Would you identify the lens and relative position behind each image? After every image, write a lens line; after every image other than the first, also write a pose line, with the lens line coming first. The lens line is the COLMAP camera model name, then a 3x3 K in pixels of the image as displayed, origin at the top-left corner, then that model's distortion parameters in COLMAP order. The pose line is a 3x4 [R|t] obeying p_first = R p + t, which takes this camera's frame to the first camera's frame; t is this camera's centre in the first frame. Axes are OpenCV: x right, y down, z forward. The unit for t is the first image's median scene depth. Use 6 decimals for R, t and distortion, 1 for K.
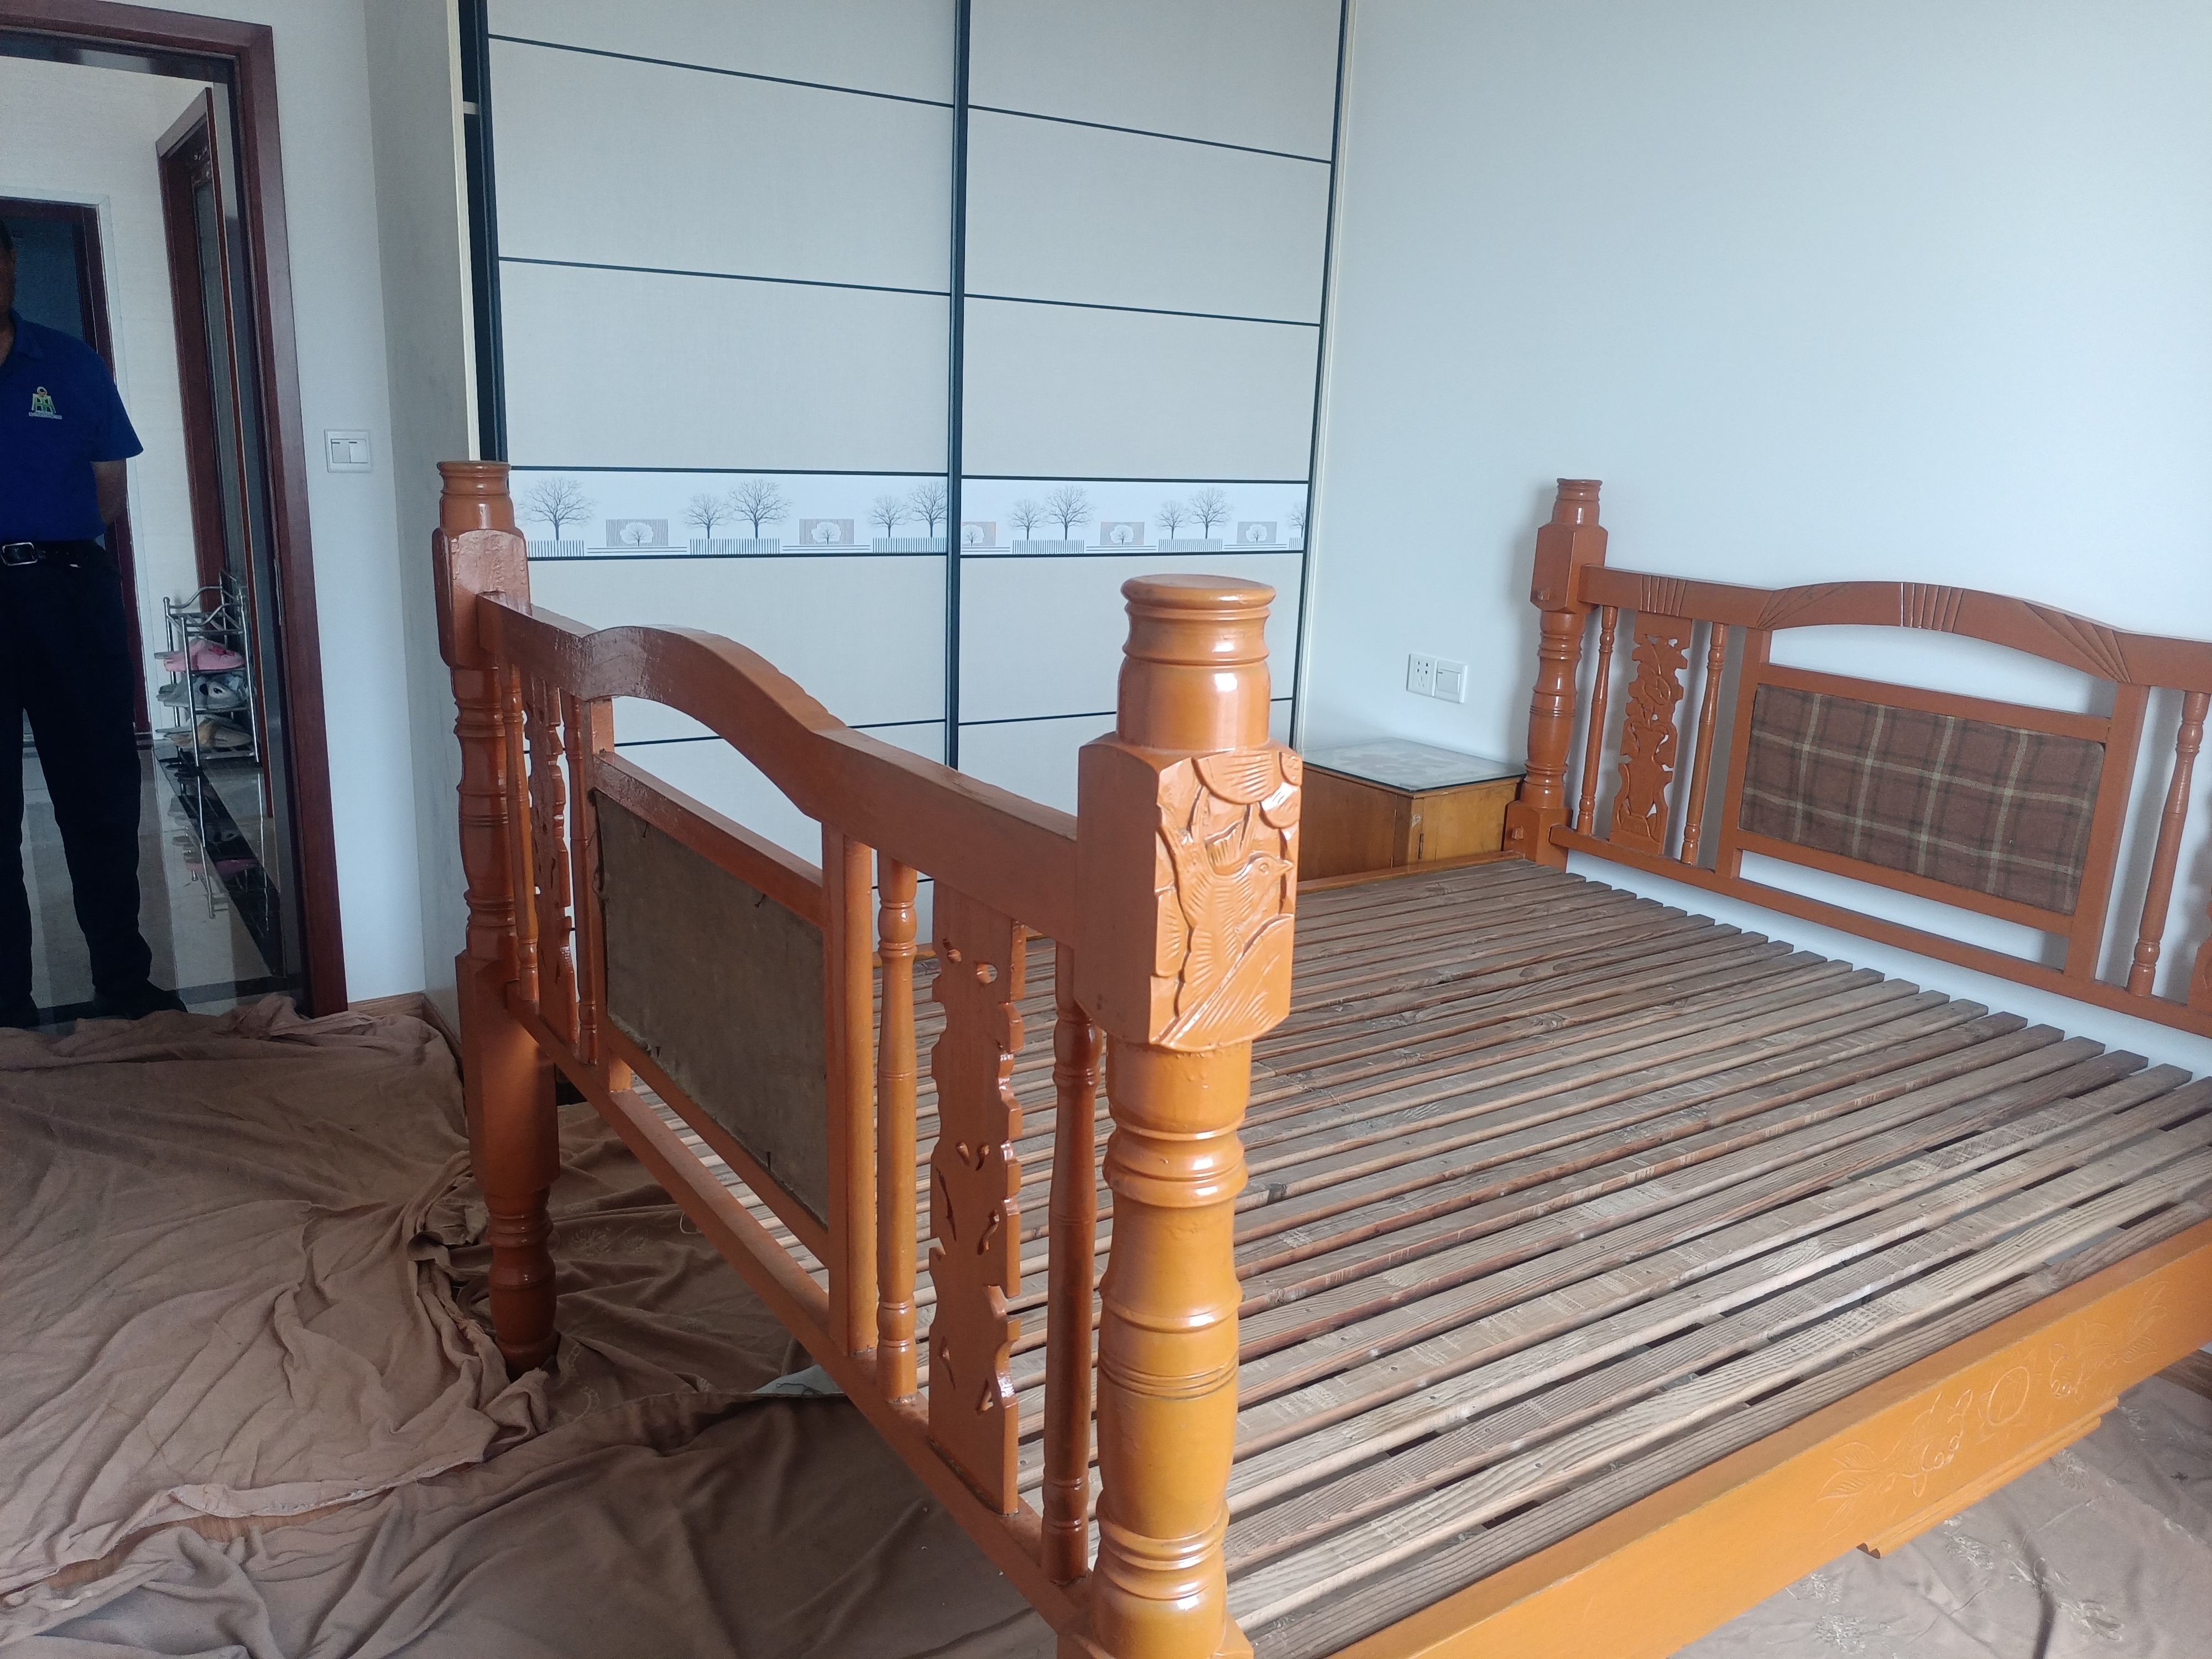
lens RADIAL K [[1680.4, 0, 1106.0], [0, 1680.4, 829.5], [0, 0, 1]] dist [0.132565, -0.445056]
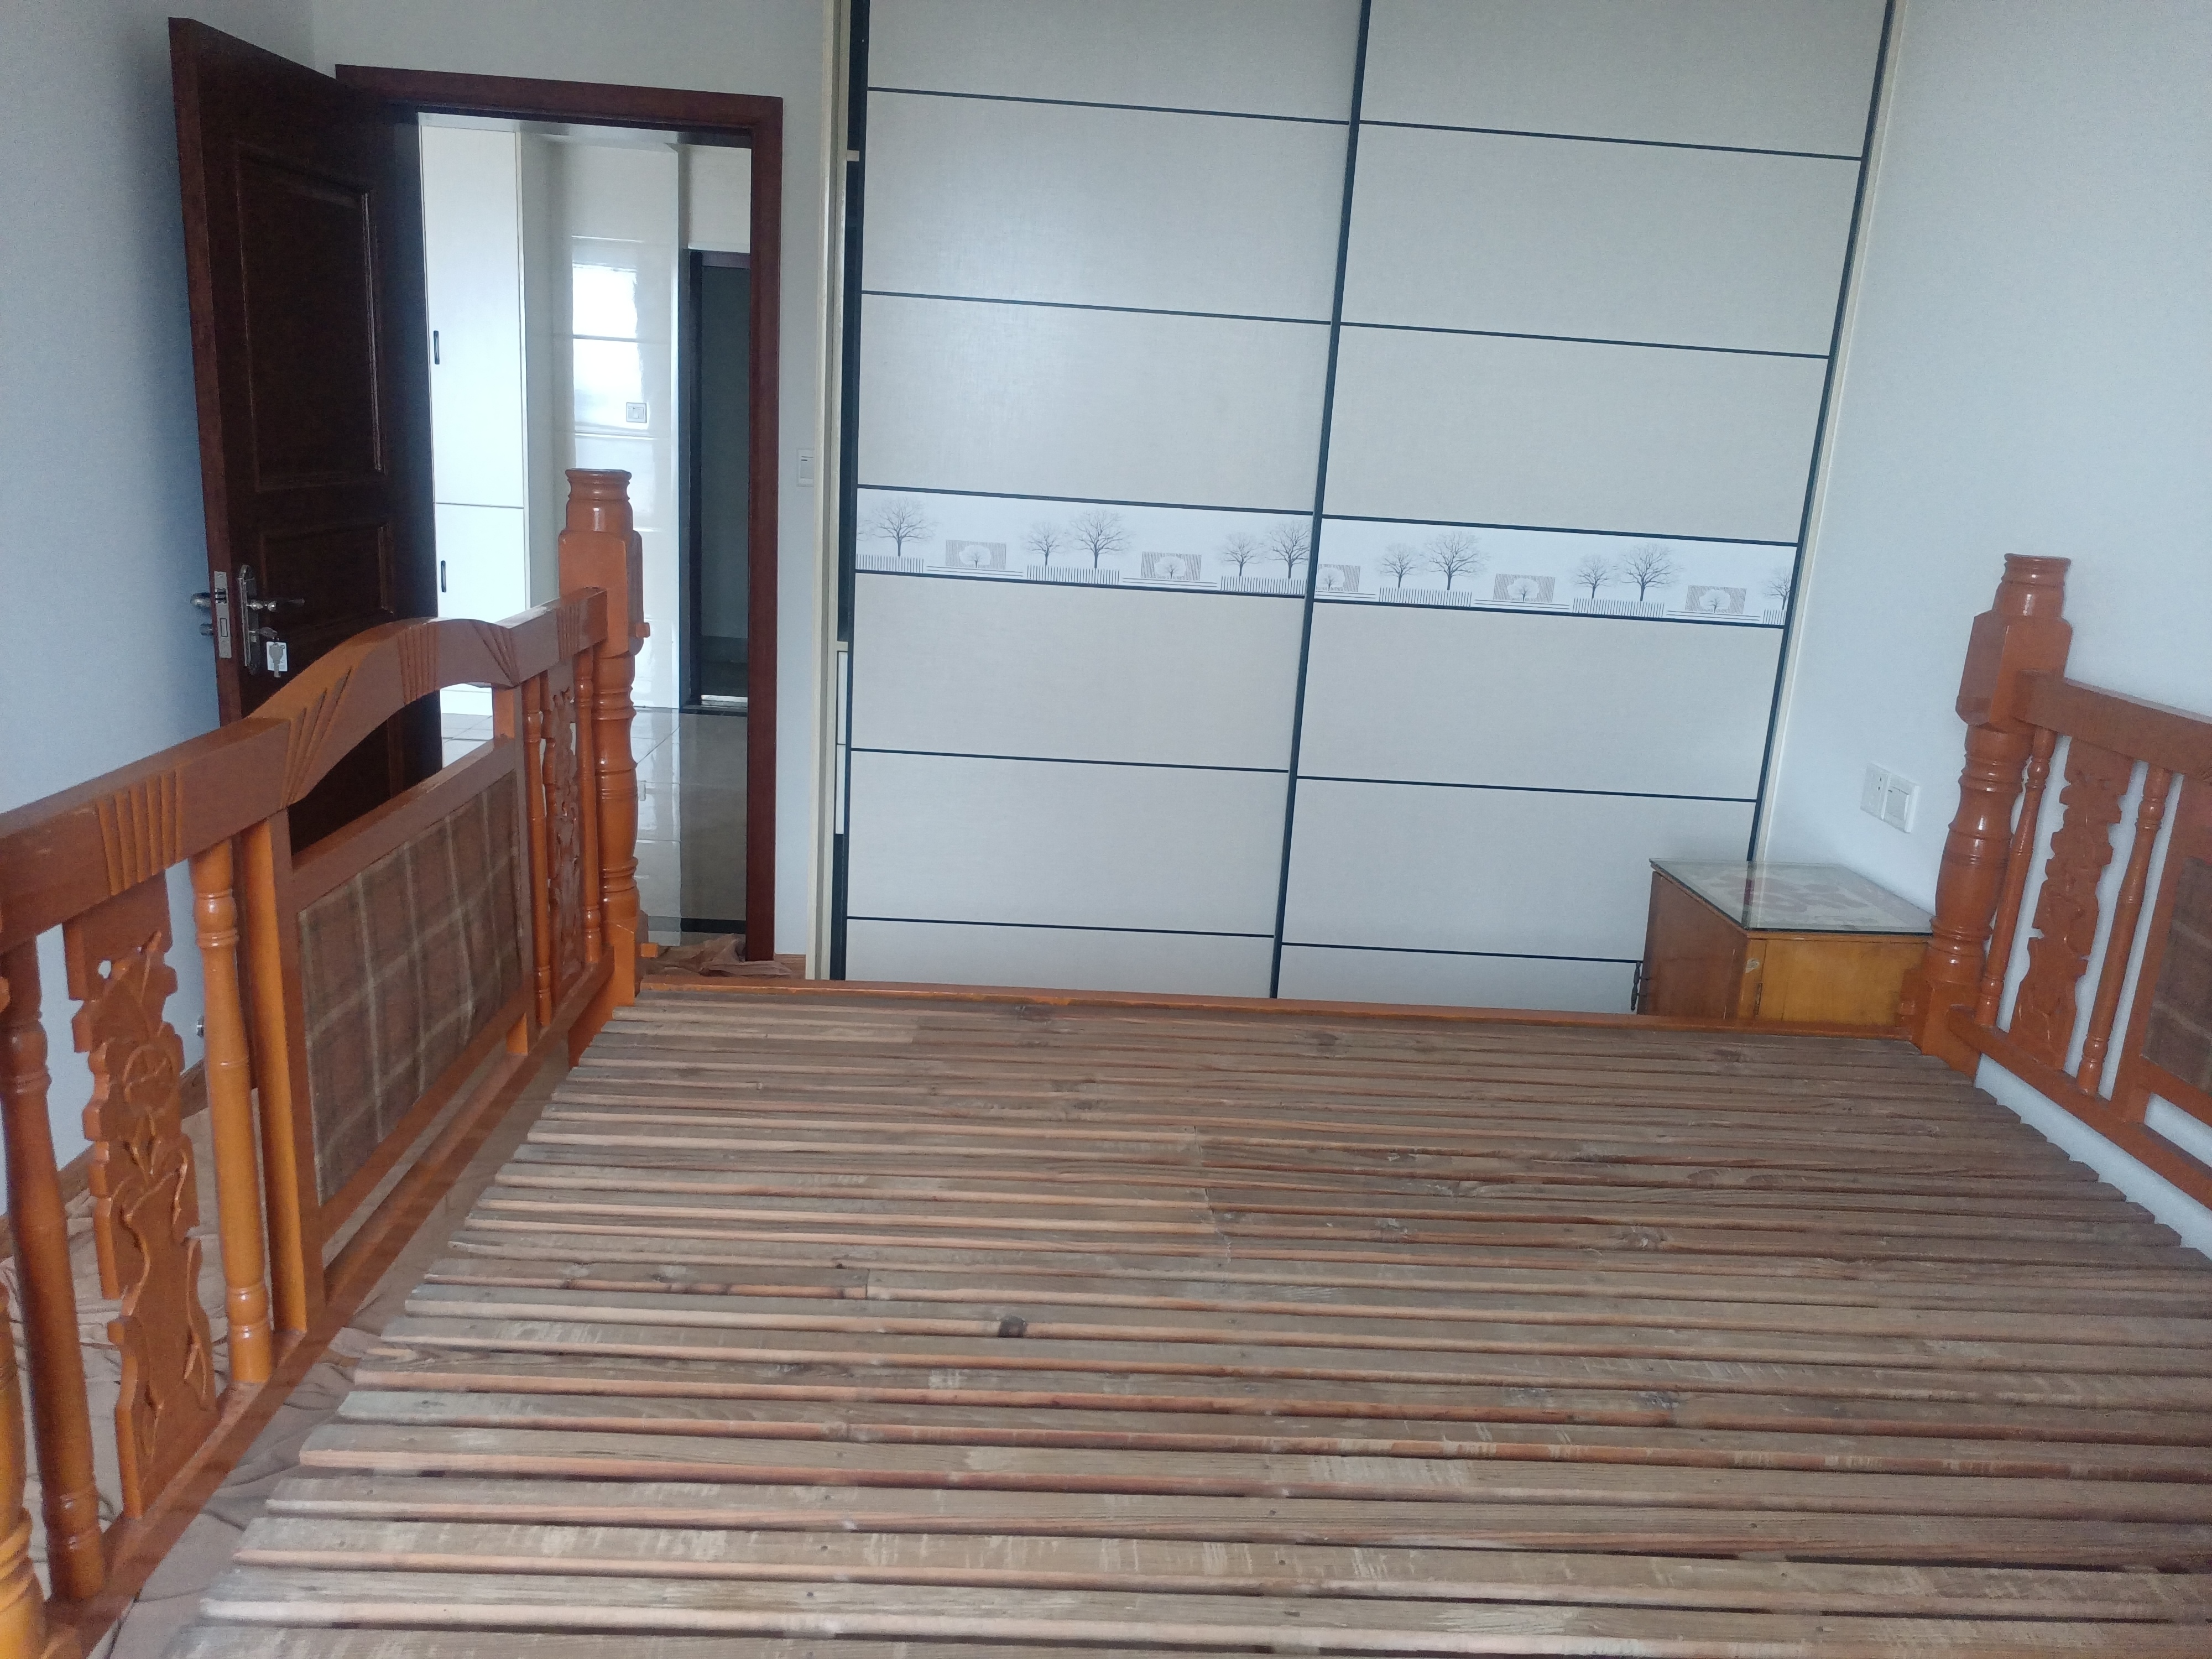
lens RADIAL K [[1676.2, 0, 1106.0], [0, 1676.2, 829.5], [0, 0, 1]] dist [0.042848, -0.076492]
pose [[0.847755, 0.140373, -0.511474, 0.384171], [-0.152762, 0.988099, 0.017983, -0.043568], [0.507912, 0.062889, 0.859110, 0.183183]]
